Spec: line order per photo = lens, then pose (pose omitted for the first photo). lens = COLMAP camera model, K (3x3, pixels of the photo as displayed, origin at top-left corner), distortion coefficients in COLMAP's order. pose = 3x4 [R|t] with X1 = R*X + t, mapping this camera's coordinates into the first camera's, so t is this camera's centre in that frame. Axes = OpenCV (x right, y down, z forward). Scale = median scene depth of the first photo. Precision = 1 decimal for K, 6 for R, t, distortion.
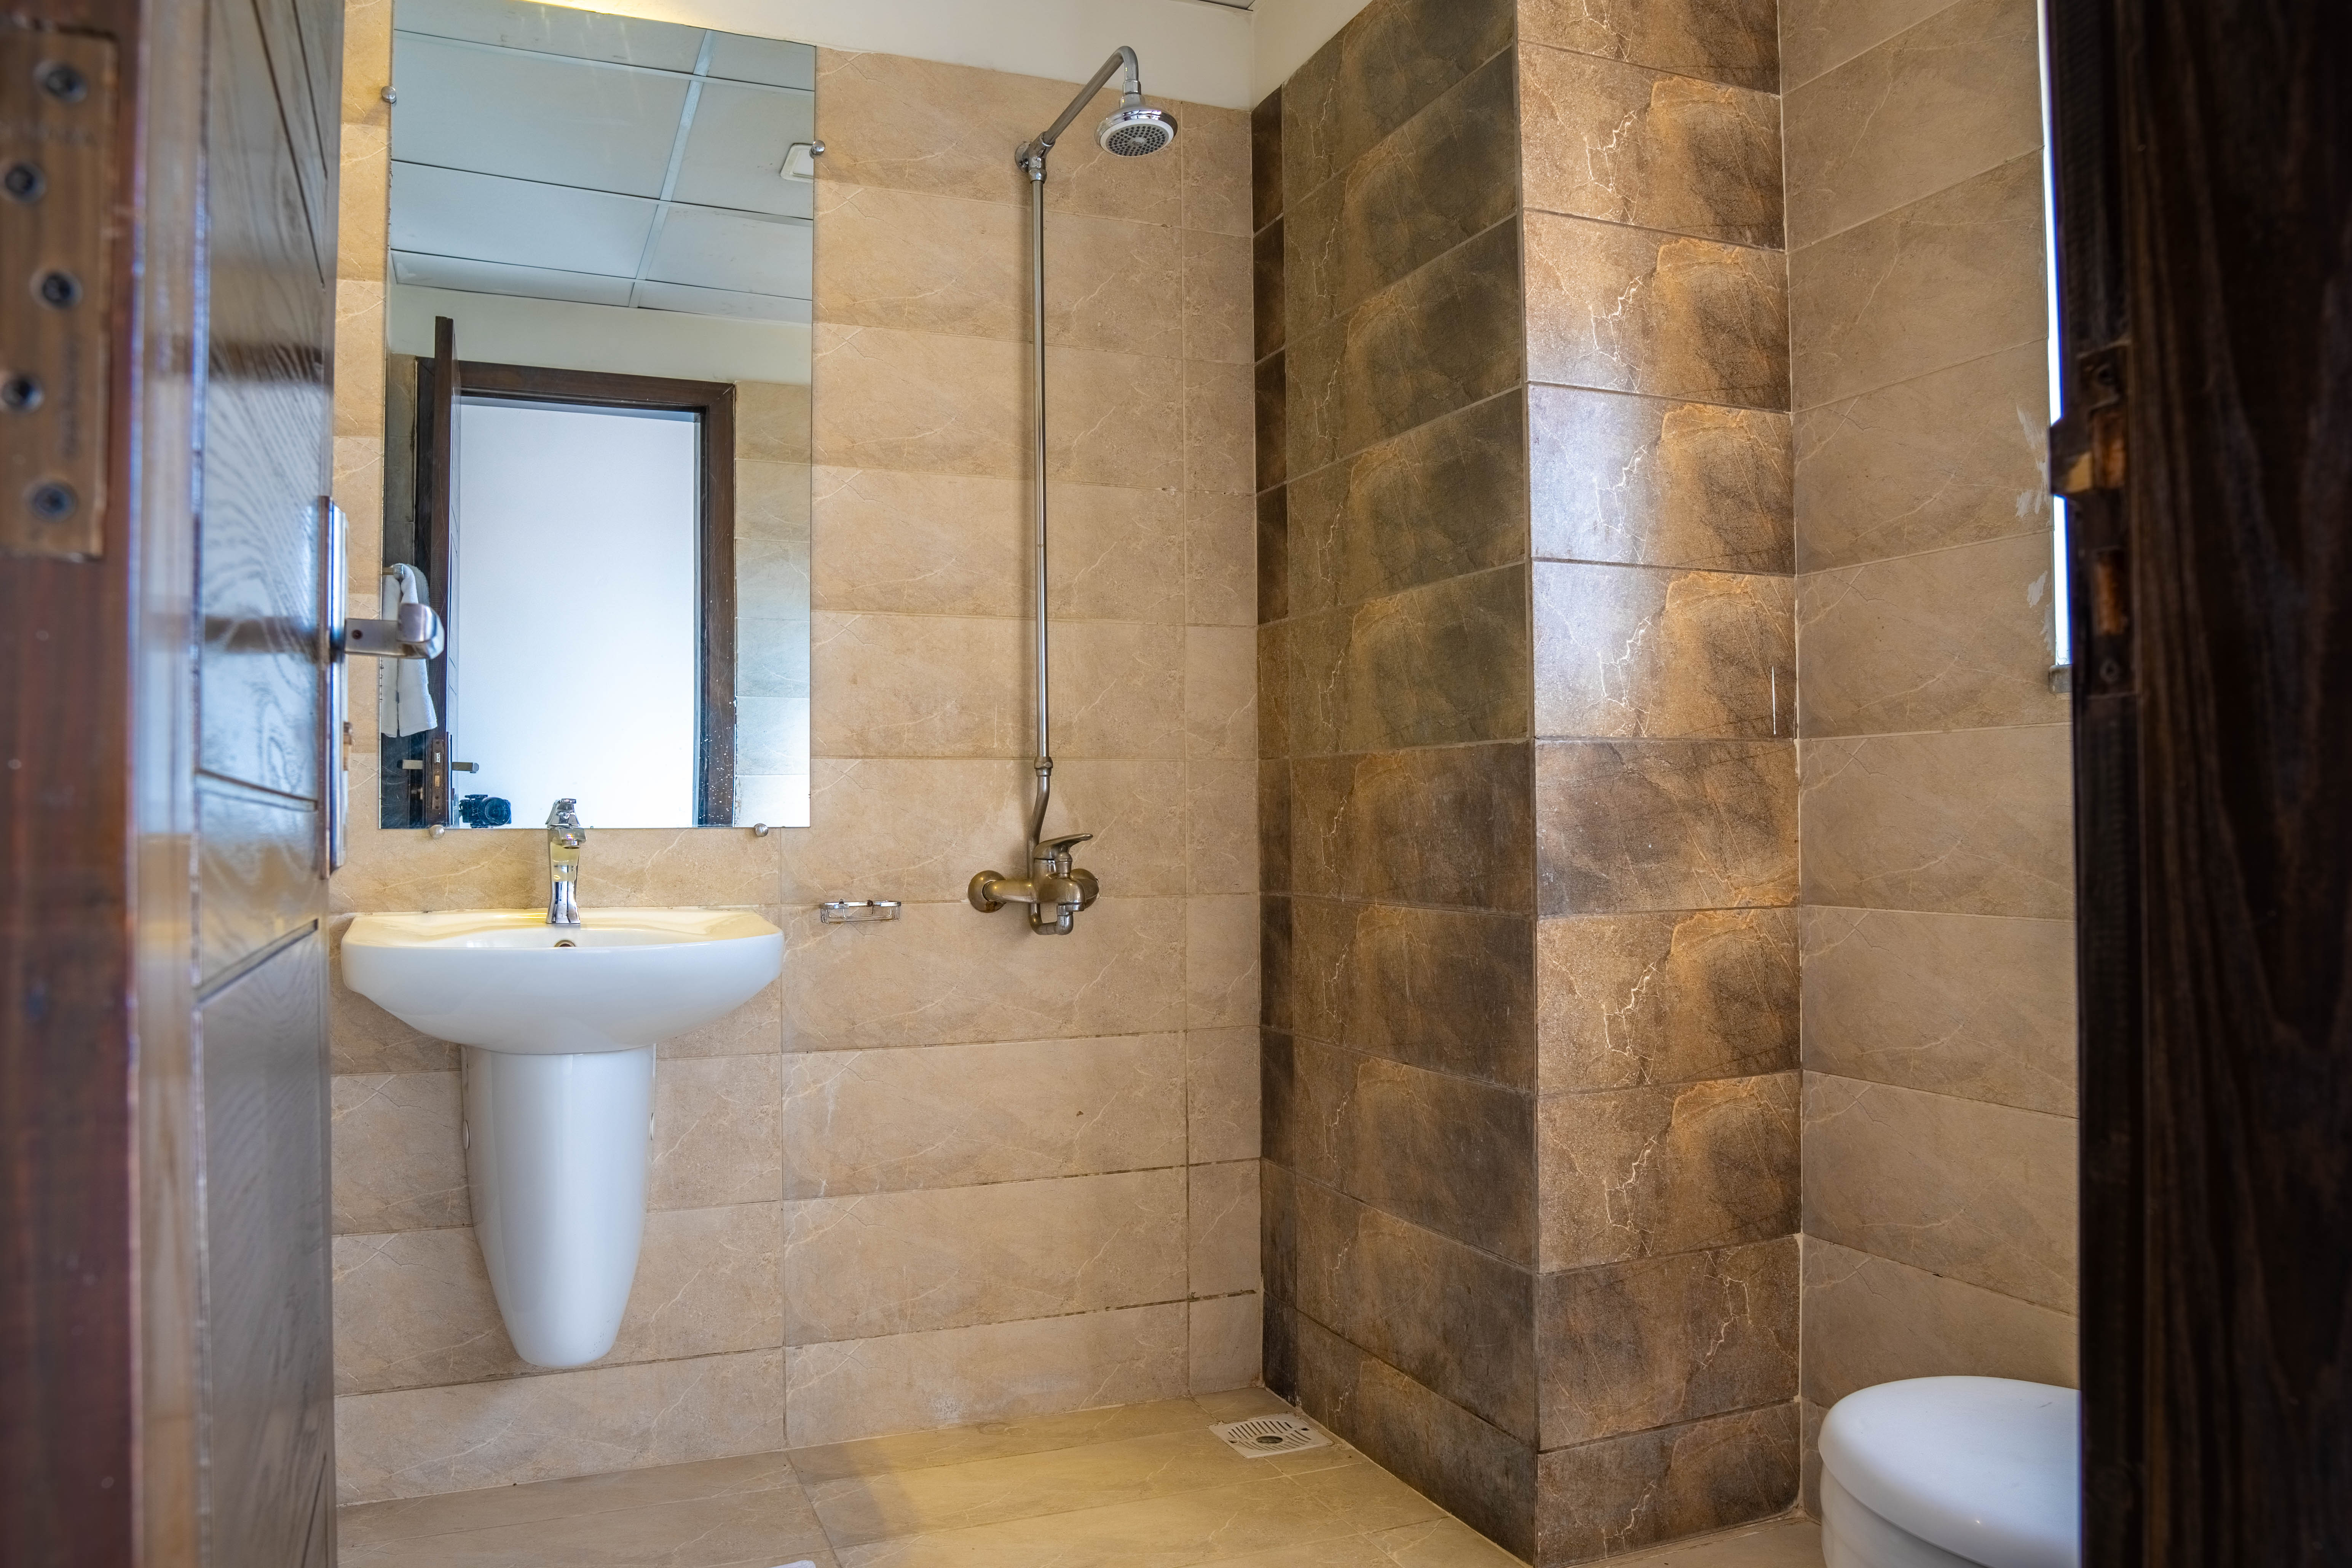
lens RADIAL K [[1668.8, 0, 1178.0], [0, 1668.8, 777.3], [0, 0, 1]] dist [-0.112818, 0.074602]
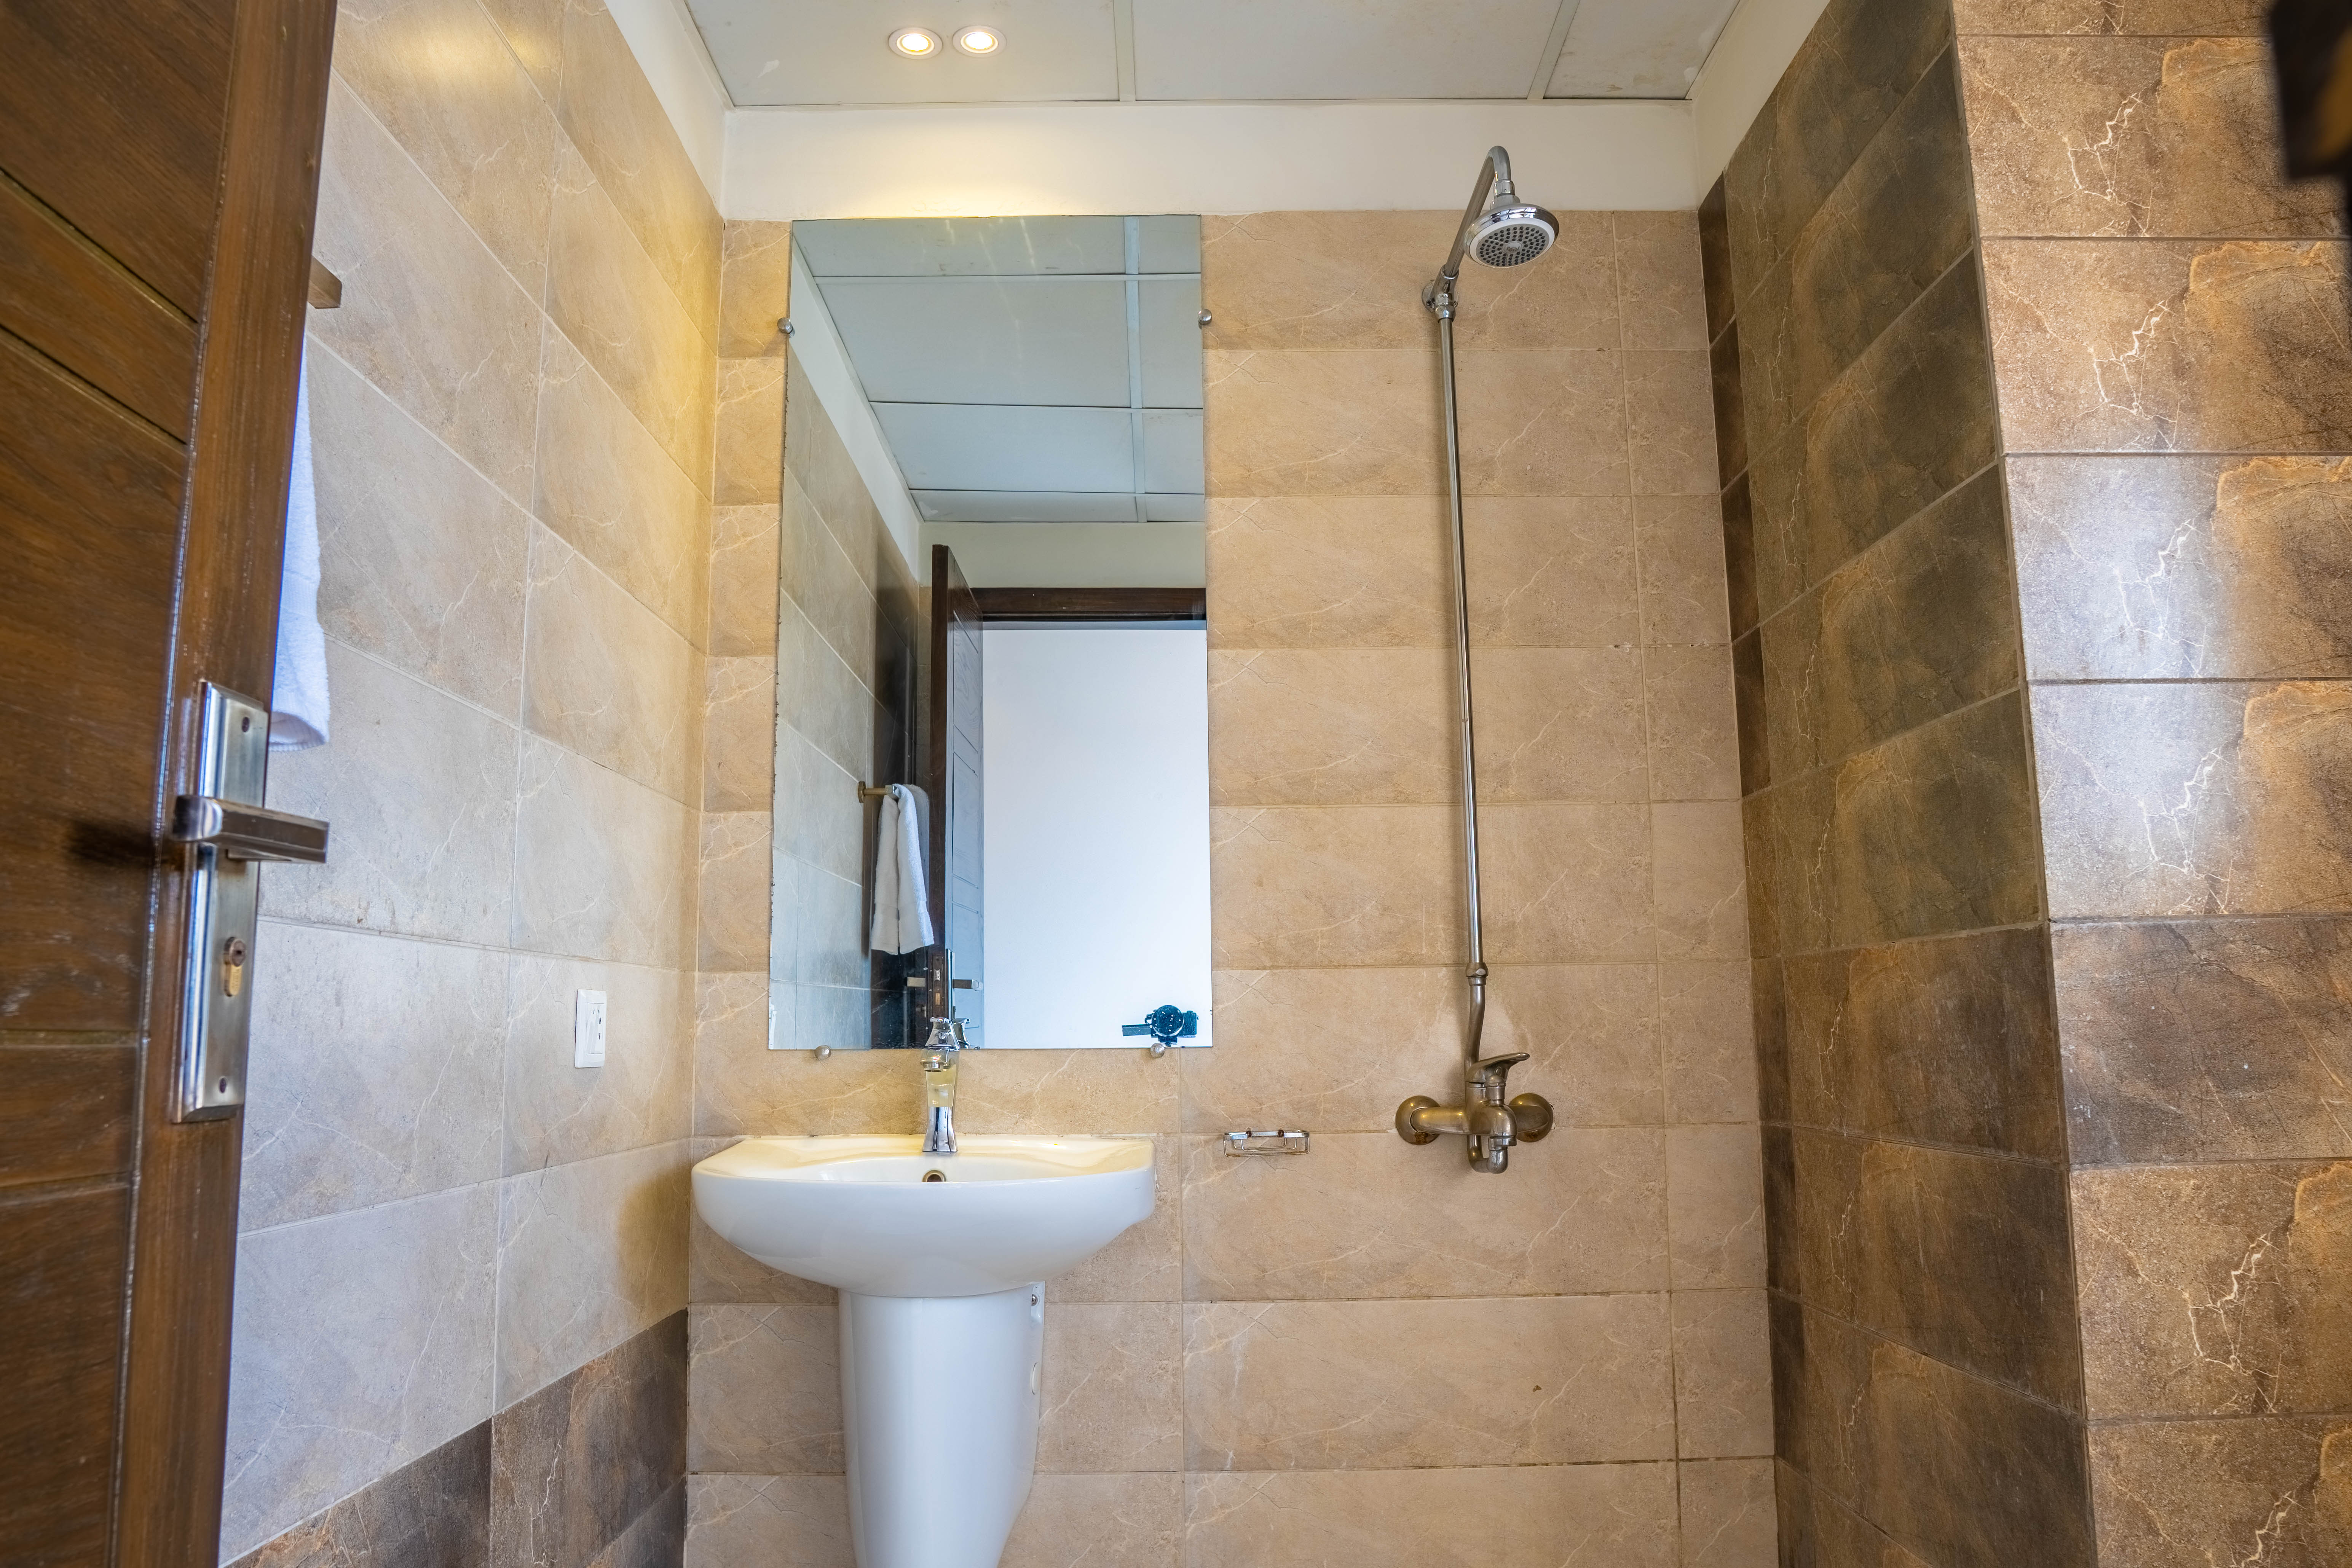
lens RADIAL K [[1668.8, 0, 1178.0], [0, 1668.8, 777.3], [0, 0, 1]] dist [-0.112818, 0.074602]
pose [[0.925356, -0.061312, -0.374108, 0.107771], [0.014529, 0.991846, -0.126615, -0.000967], [0.378821, 0.111728, 0.918701, 0.149091]]
